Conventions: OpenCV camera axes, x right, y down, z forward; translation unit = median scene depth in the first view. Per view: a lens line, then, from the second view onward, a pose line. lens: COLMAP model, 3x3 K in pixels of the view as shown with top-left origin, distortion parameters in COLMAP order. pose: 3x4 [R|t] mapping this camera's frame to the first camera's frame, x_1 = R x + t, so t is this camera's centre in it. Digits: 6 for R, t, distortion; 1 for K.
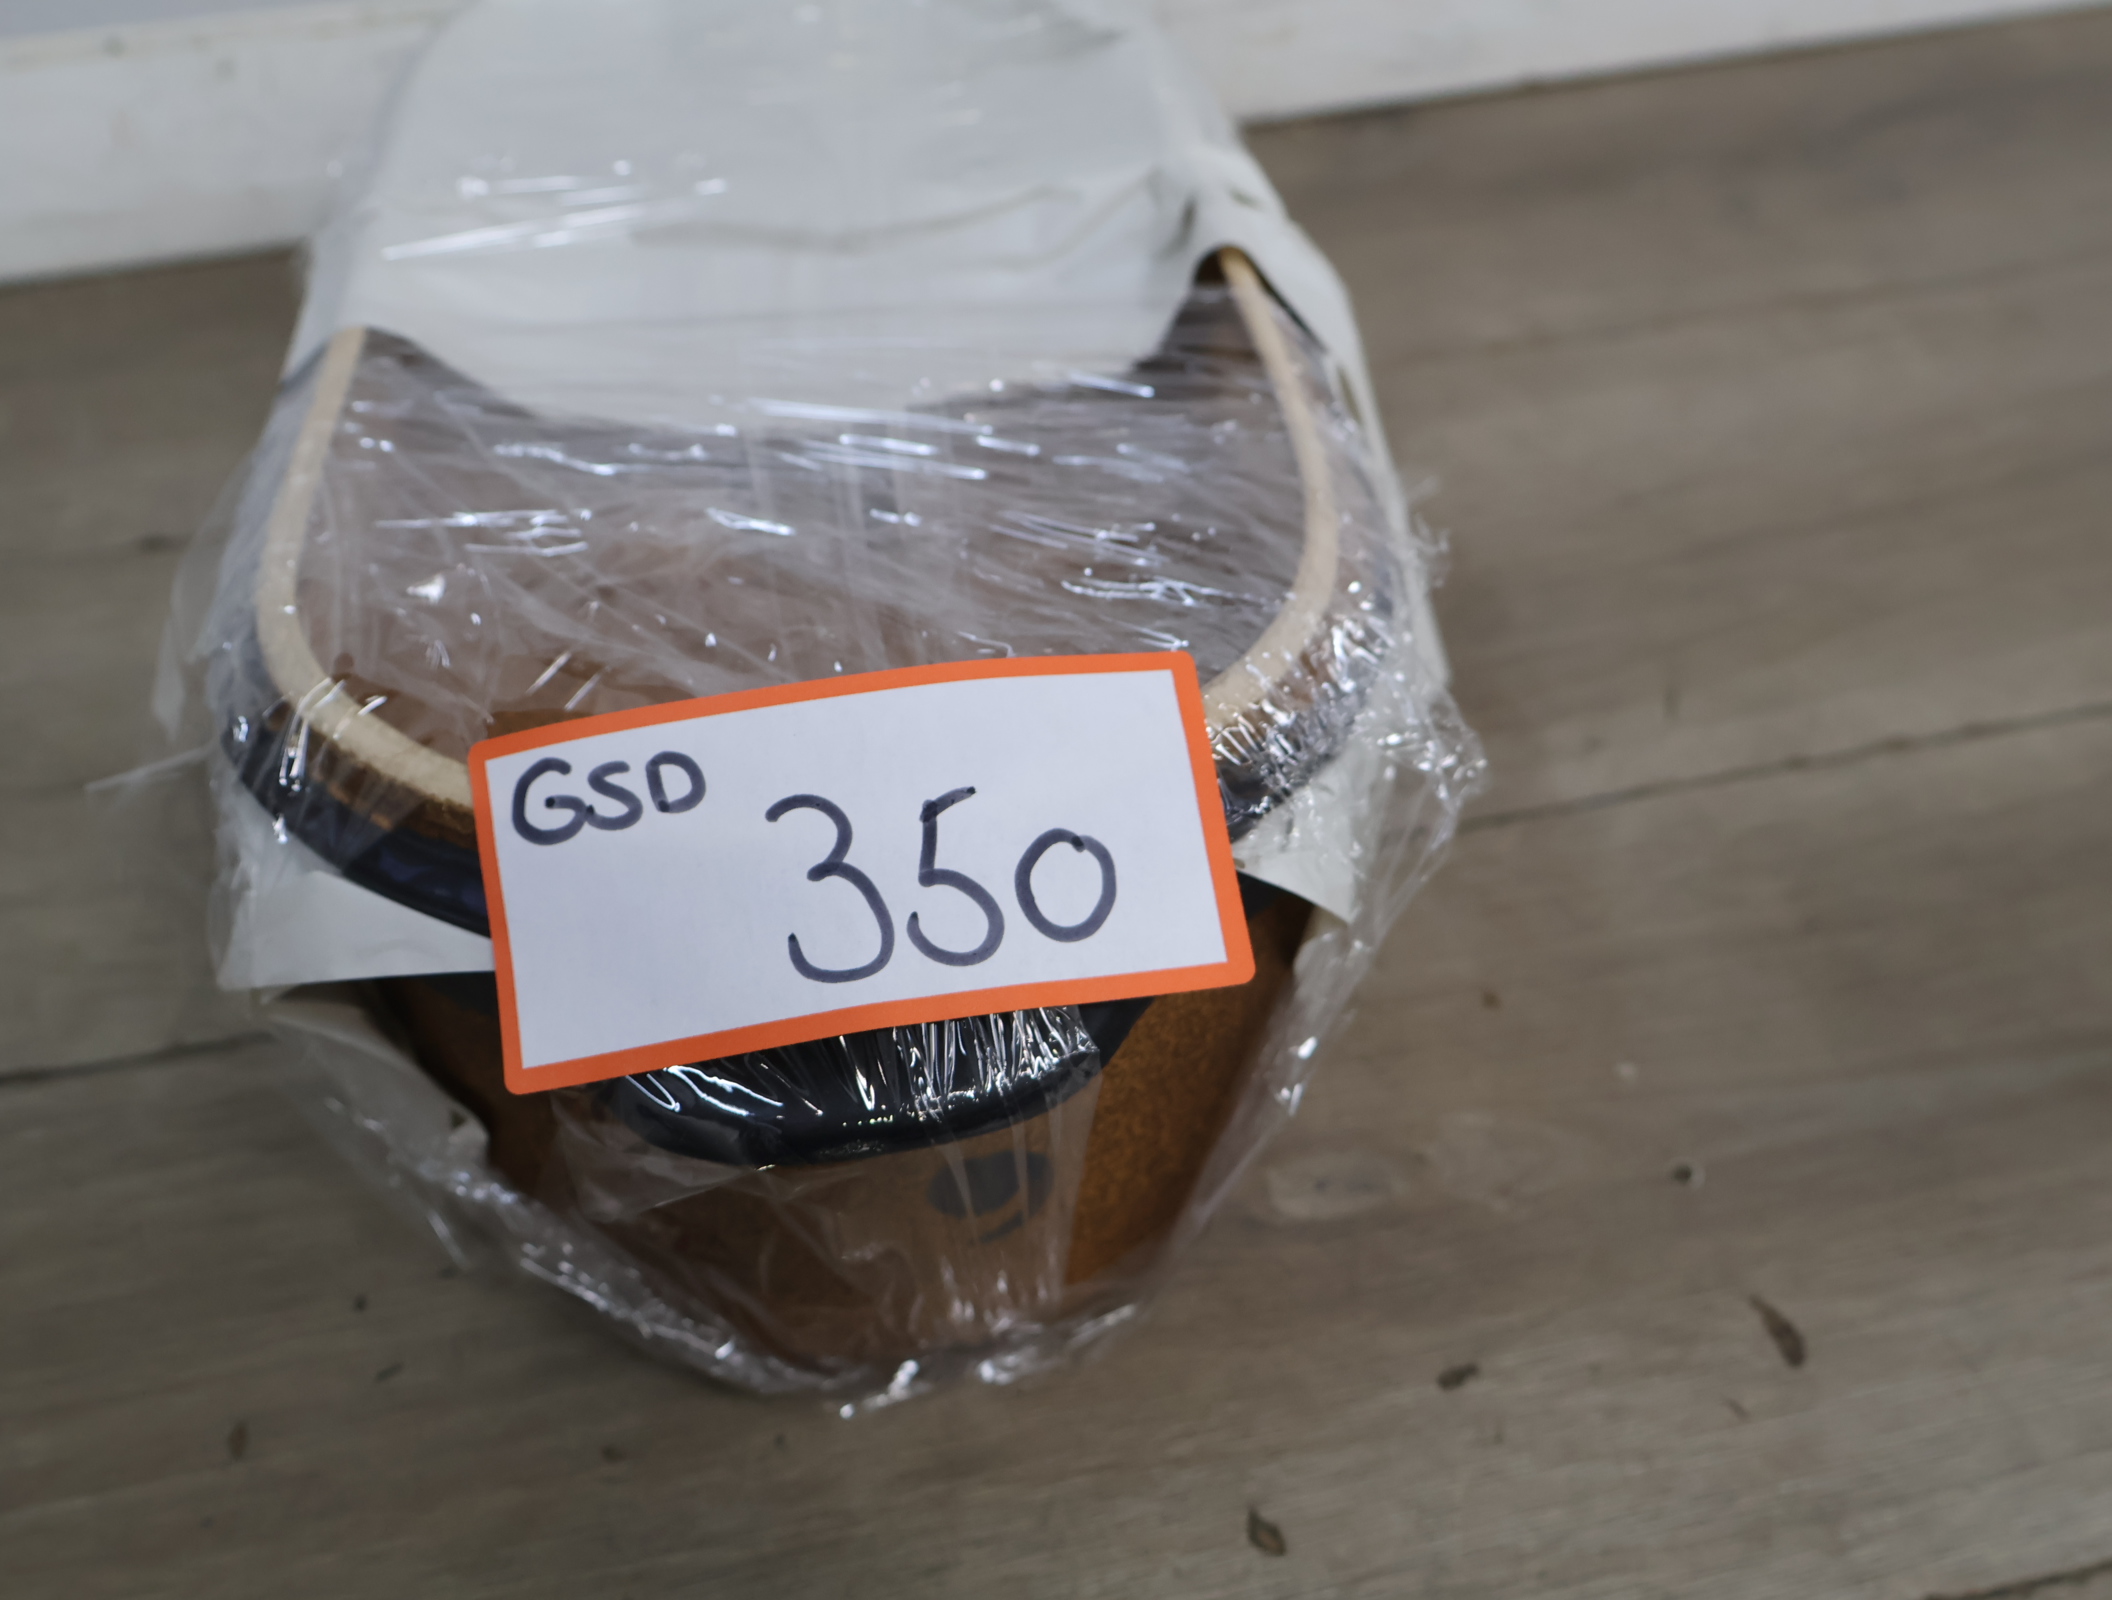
lens RADIAL K [[2511.1, 0, 1056.0], [0, 2511.1, 800.0], [0, 0, 1]] dist [0.013307, -0.008959]
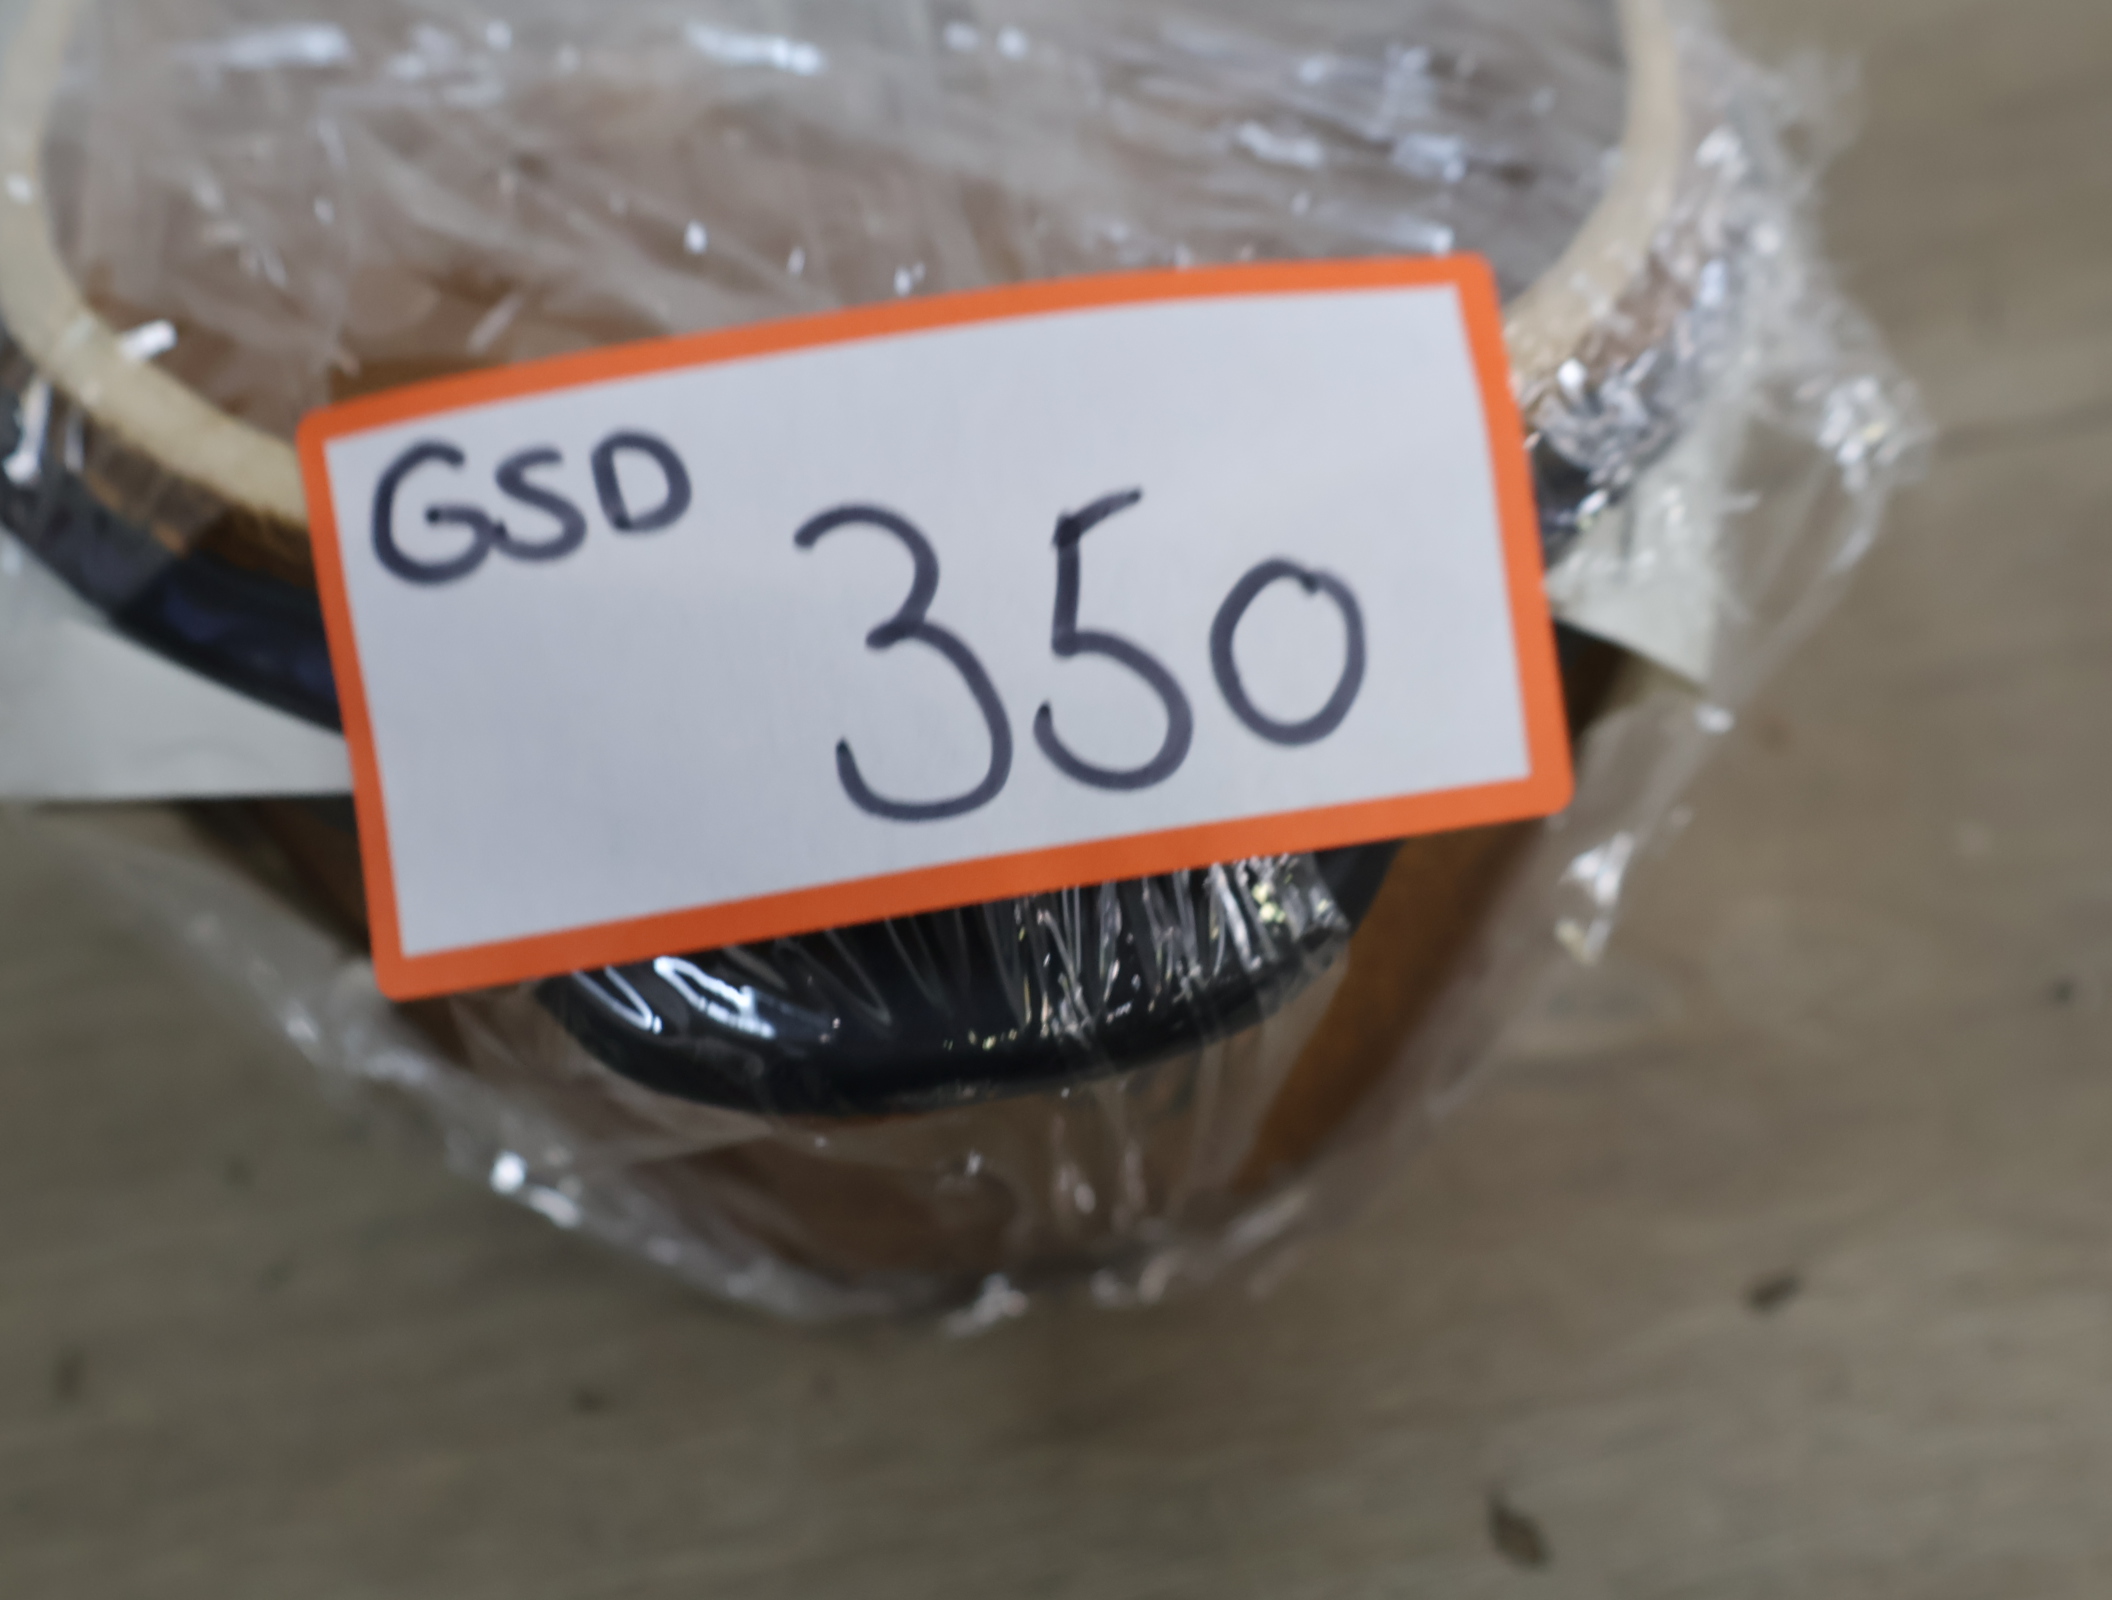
lens RADIAL K [[2511.1, 0, 1056.0], [0, 2511.1, 800.0], [0, 0, 1]] dist [0.013307, -0.008959]
pose [[0.999995, -0.002611, -0.001582, -0.049888], [0.002827, 0.987650, 0.156653, -0.024678], [0.001154, -0.156657, 0.987652, 0.382267]]
